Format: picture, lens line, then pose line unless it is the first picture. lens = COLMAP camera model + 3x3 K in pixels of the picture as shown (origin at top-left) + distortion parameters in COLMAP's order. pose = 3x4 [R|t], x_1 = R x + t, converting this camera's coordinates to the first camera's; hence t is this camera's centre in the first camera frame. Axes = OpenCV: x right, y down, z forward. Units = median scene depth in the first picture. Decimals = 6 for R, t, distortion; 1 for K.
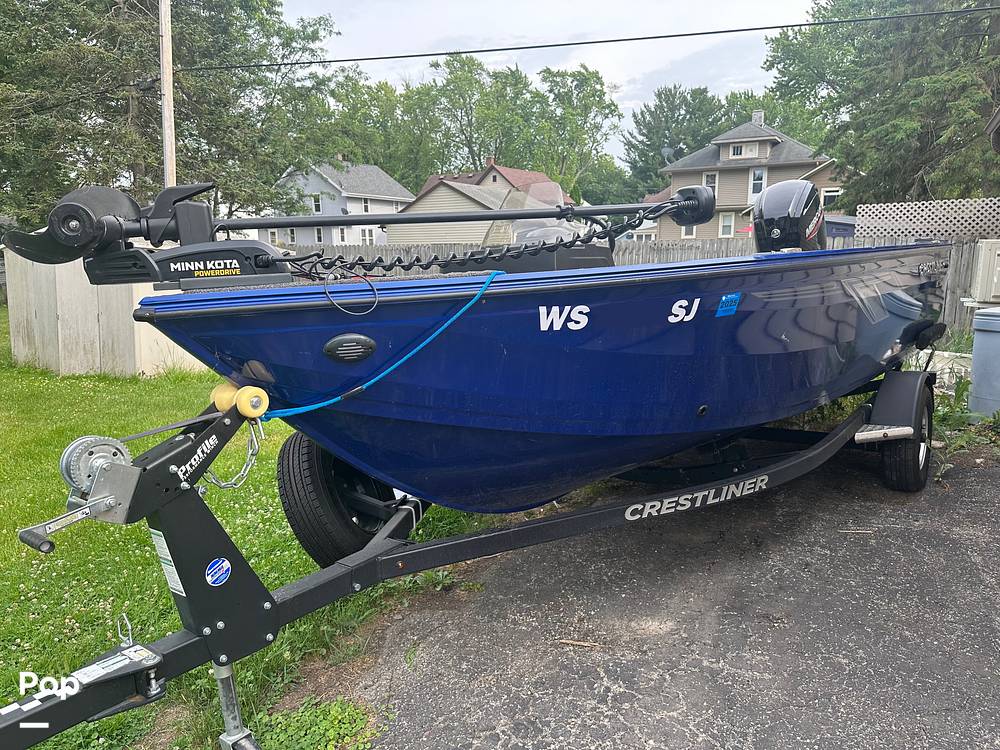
lens RADIAL K [[700.4, 0, 500.6], [0, 700.4, 377.7], [0, 0, 1]] dist [0.113640, -0.190025]
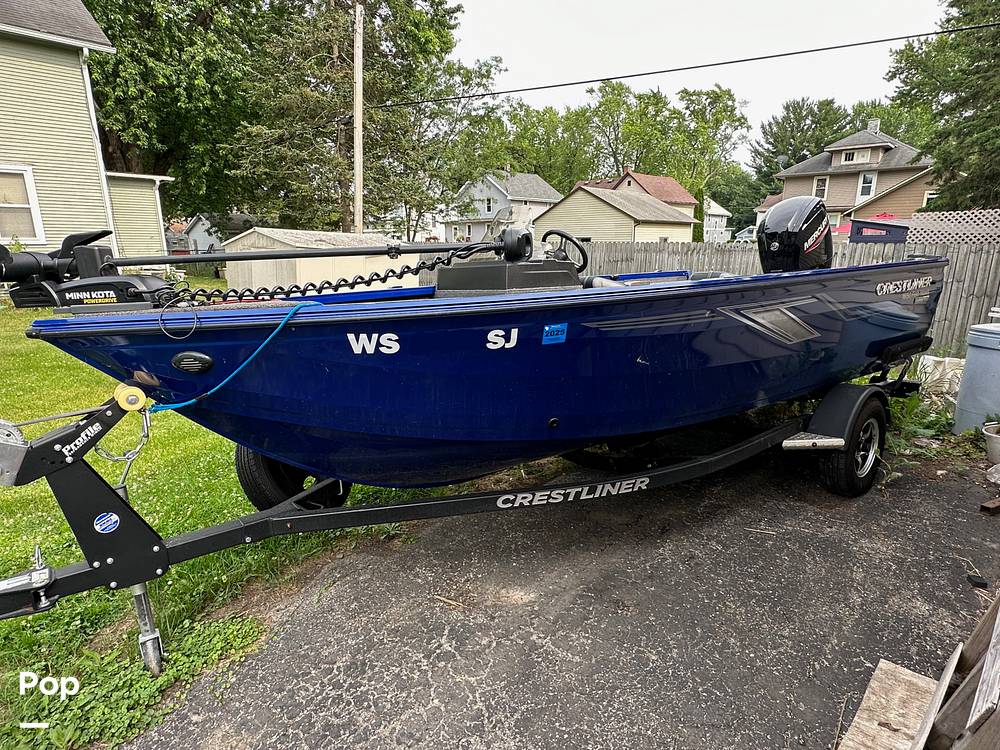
lens RADIAL K [[553.2, 0, 502.9], [0, 553.2, 378.0], [0, 0, 1]] dist [-0.001811, 0.000495]
pose [[0.971209, 0.065959, -0.228917, 0.025688], [-0.051136, 0.996228, 0.070100, -0.005220], [0.232678, -0.056376, 0.970919, 0.007886]]
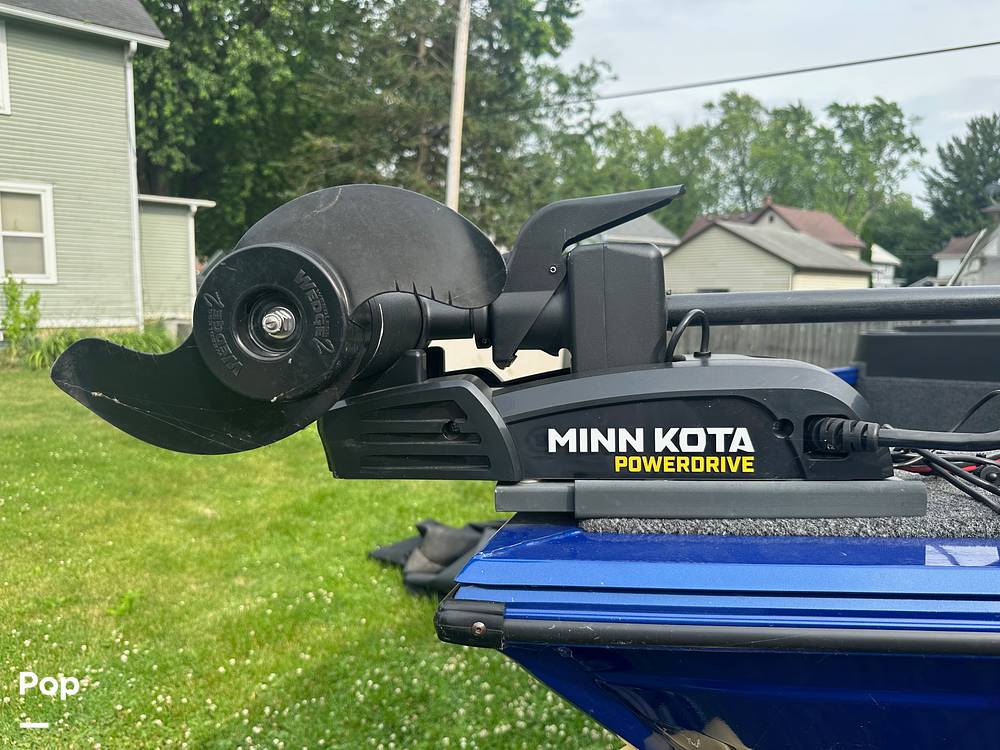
lens RADIAL K [[722.7, 0, 501.6], [0, 722.7, 374.2], [0, 0, 1]] dist [-0.011526, -0.000460]
pose [[0.940920, 0.063706, -0.332584, -0.016770], [-0.085554, 0.995004, -0.051451, -0.007440], [0.327644, 0.076865, 0.941669, 0.030314]]
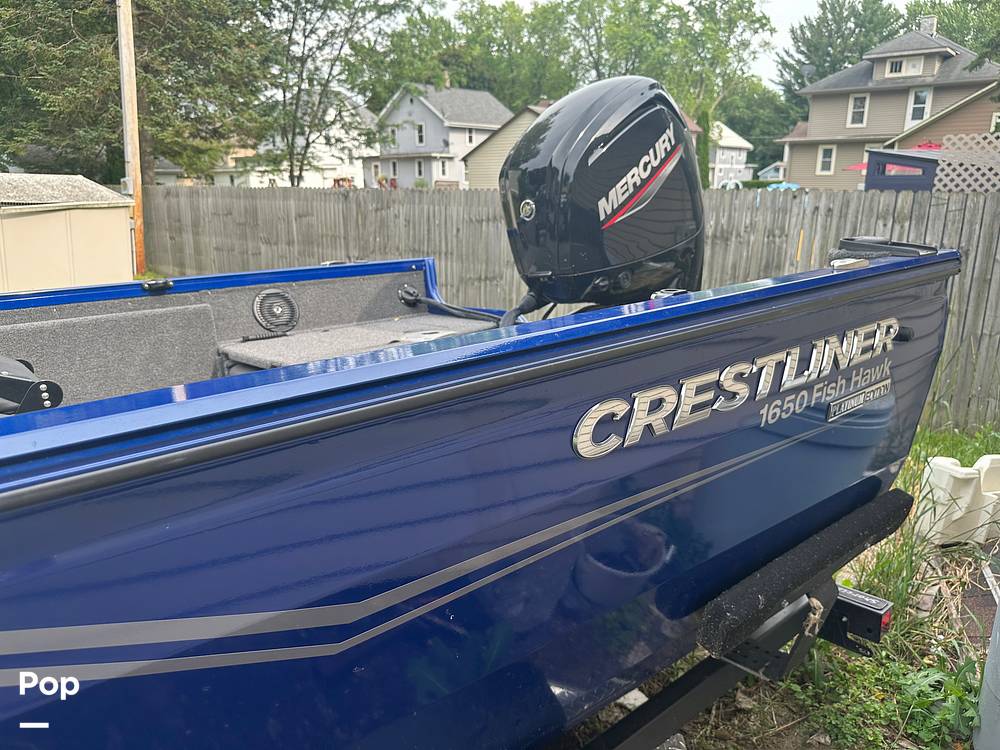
lens RADIAL K [[722.7, 0, 501.6], [0, 722.7, 374.2], [0, 0, 1]] dist [-0.011526, -0.000460]
pose [[0.981047, 0.055912, -0.185527, 0.062439], [-0.040686, 0.995560, 0.084885, -0.019499], [0.189449, -0.075728, 0.978966, 0.079463]]
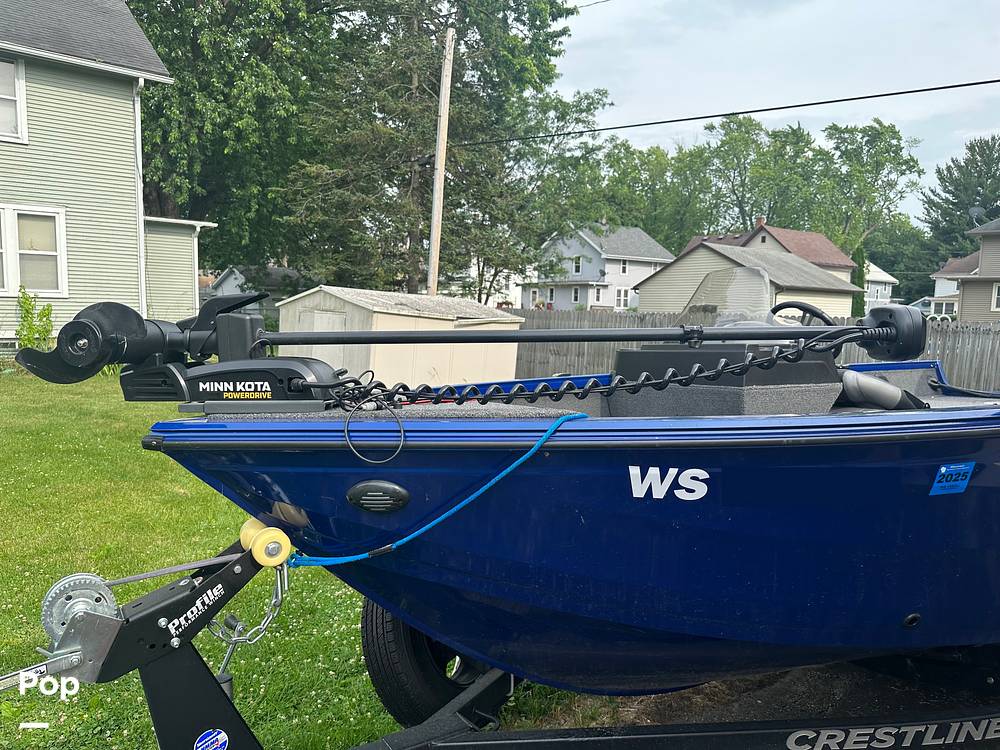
lens RADIAL K [[708.9, 0, 503.4], [0, 708.9, 379.6], [0, 0, 1]] dist [0.041471, -0.063721]
pose [[0.936455, 0.070130, -0.343706, 0.008749], [-0.096973, 0.993384, -0.061518, -0.006506], [0.337118, 0.090939, 0.937060, 0.013049]]
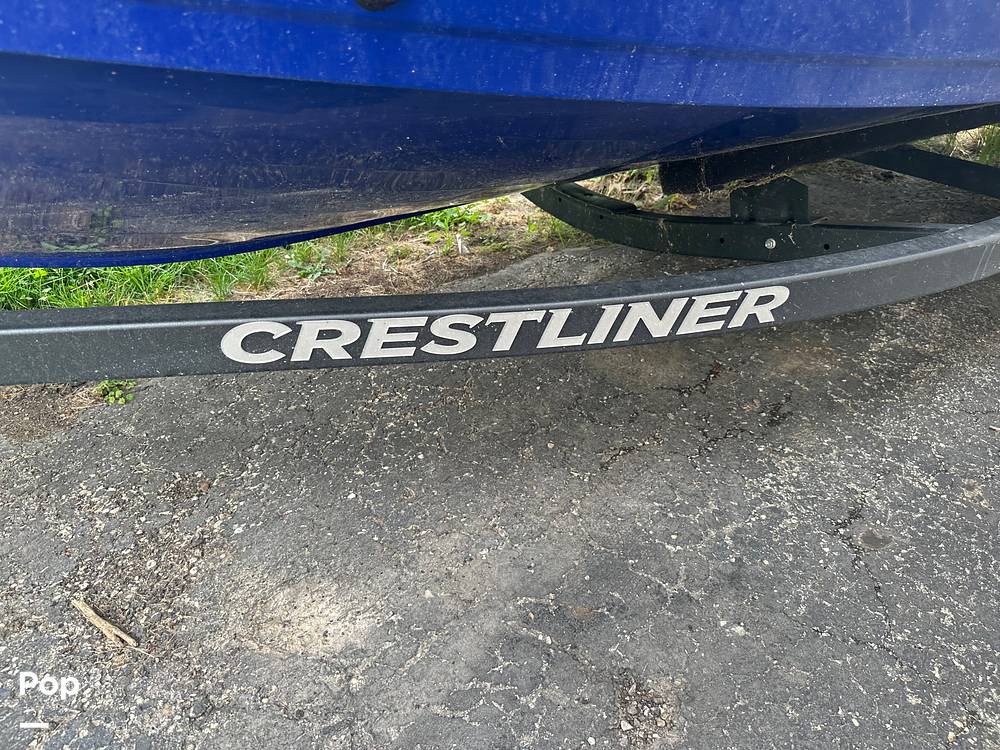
lens RADIAL K [[700.4, 0, 500.6], [0, 700.4, 377.7], [0, 0, 1]] dist [0.113640, -0.190025]
pose [[0.958165, 0.208433, -0.196152, 0.024232], [-0.109107, 0.899573, 0.422924, 0.003962], [0.264604, -0.383829, 0.884681, 0.049894]]
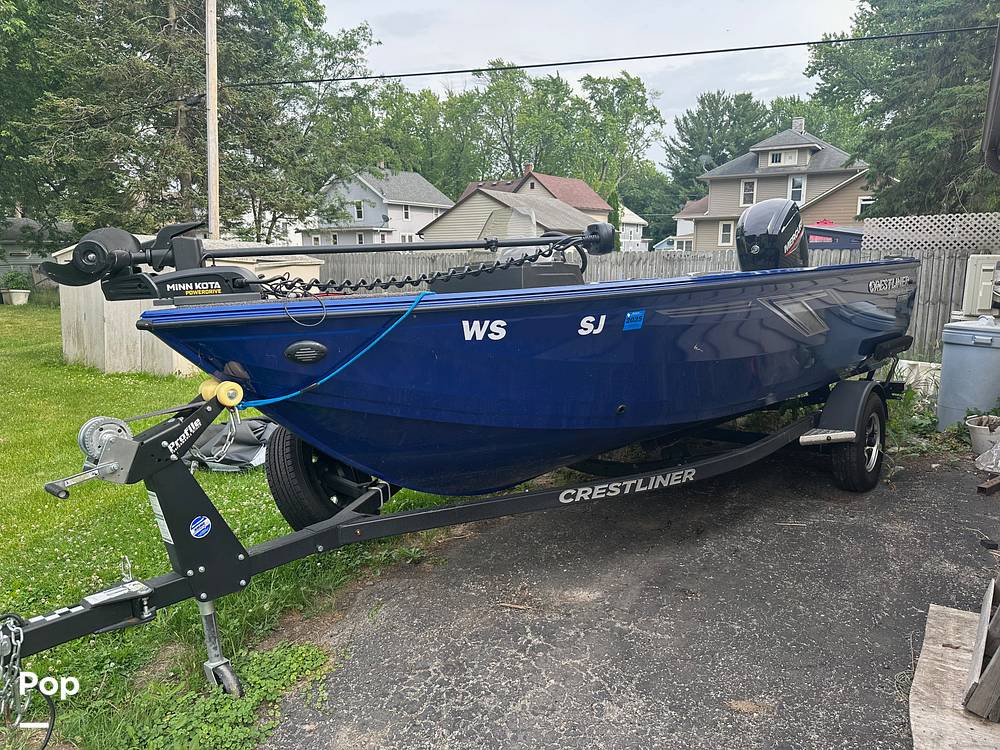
lens RADIAL K [[698.4, 0, 502.9], [0, 698.4, 376.3], [0, 0, 1]] dist [0.156383, -0.293407]
pose [[0.998453, 0.015298, -0.053460, 0.009525], [-0.015786, 0.999837, -0.008726, 0.000297], [0.053318, 0.009556, 0.998532, -0.011265]]
